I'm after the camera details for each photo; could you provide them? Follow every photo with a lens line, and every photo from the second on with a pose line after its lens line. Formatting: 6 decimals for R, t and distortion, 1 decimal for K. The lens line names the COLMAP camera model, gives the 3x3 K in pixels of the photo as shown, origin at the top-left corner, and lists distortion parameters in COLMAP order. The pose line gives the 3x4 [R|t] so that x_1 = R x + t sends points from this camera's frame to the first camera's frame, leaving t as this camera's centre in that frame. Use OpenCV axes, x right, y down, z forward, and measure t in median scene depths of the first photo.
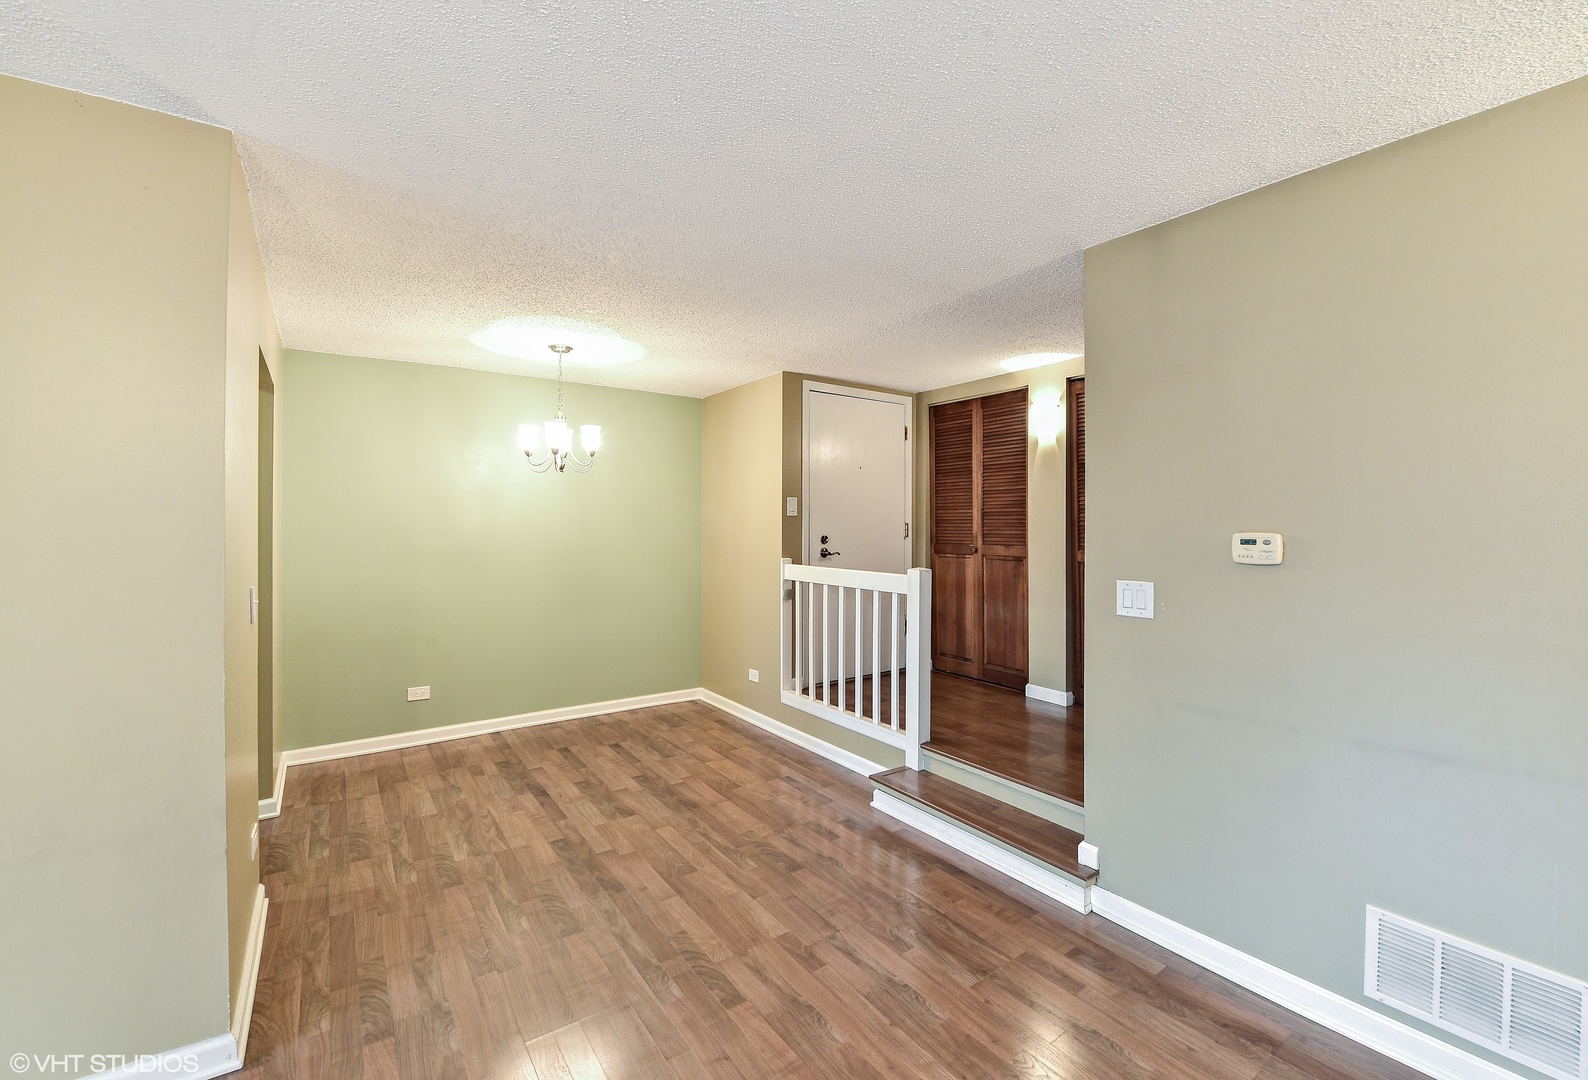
lens RADIAL K [[656.8, 0, 793.3], [0, 656.8, 528.5], [0, 0, 1]] dist [-0.024781, 0.000126]
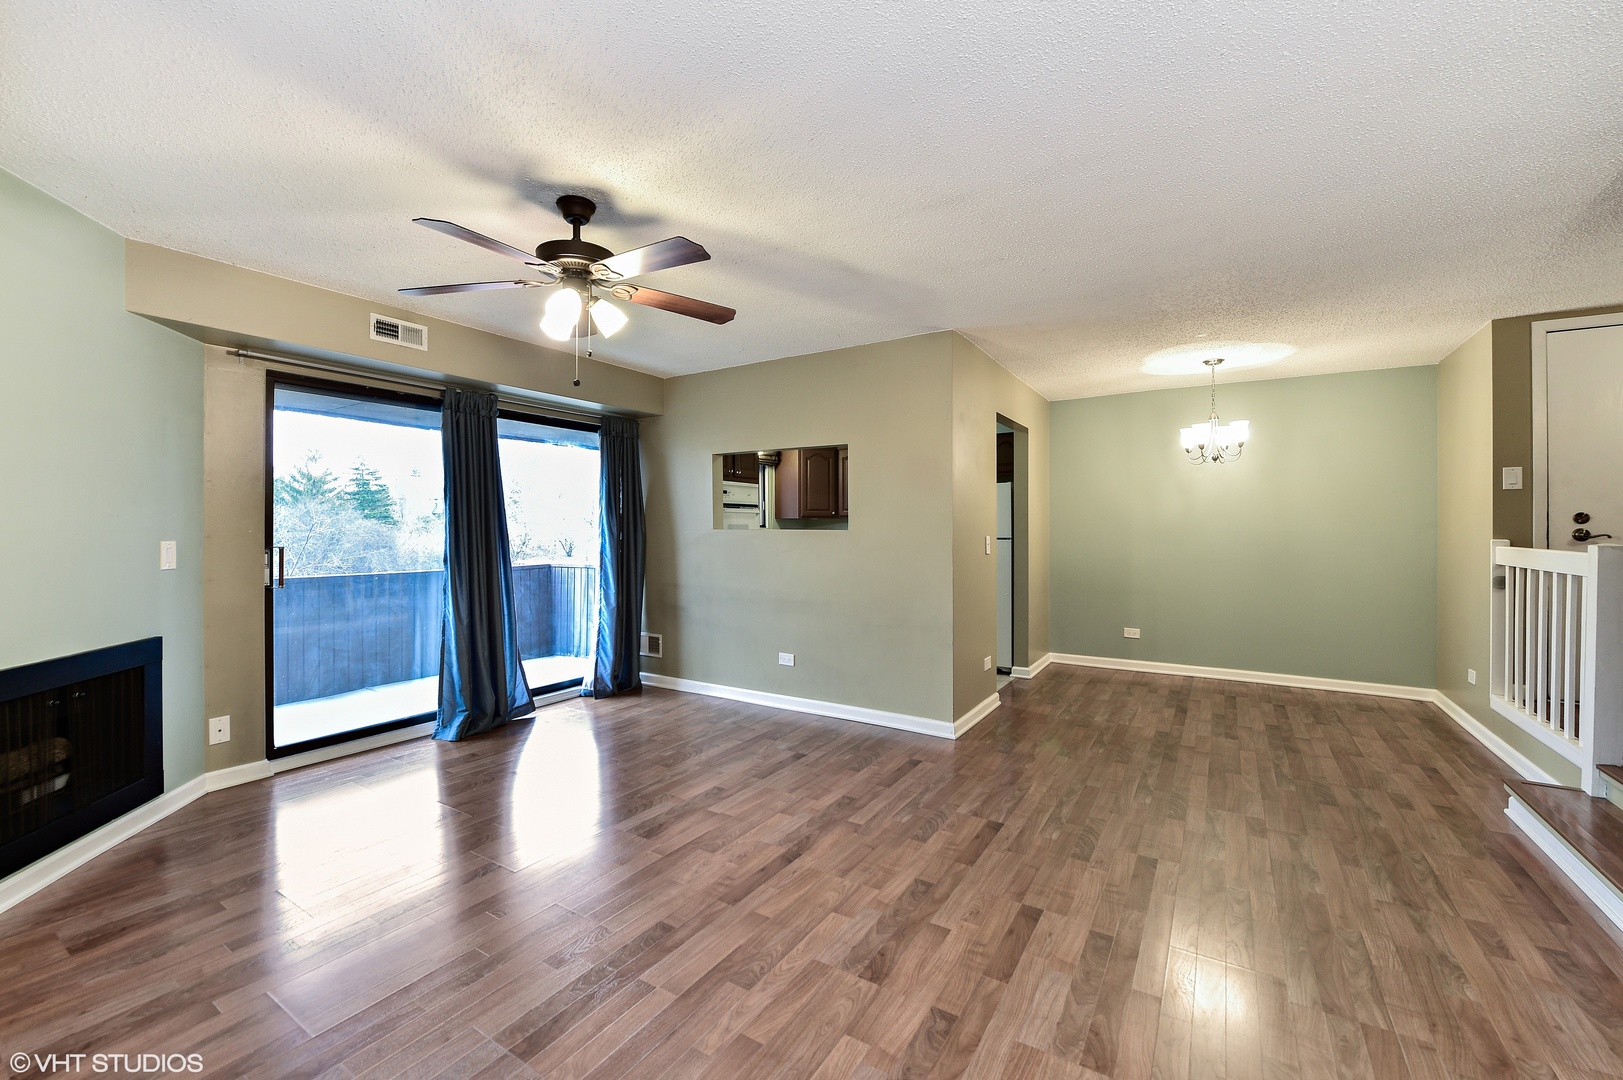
lens RADIAL K [[619.5, 0, 803.0], [0, 619.5, 534.9], [0, 0, 1]] dist [0.016804, -0.000186]
pose [[0.370027, 0.020154, -0.928802, 0.463864], [-0.017065, 0.999743, 0.014895, 0.047871], [0.928864, 0.010338, 0.370276, -0.157389]]
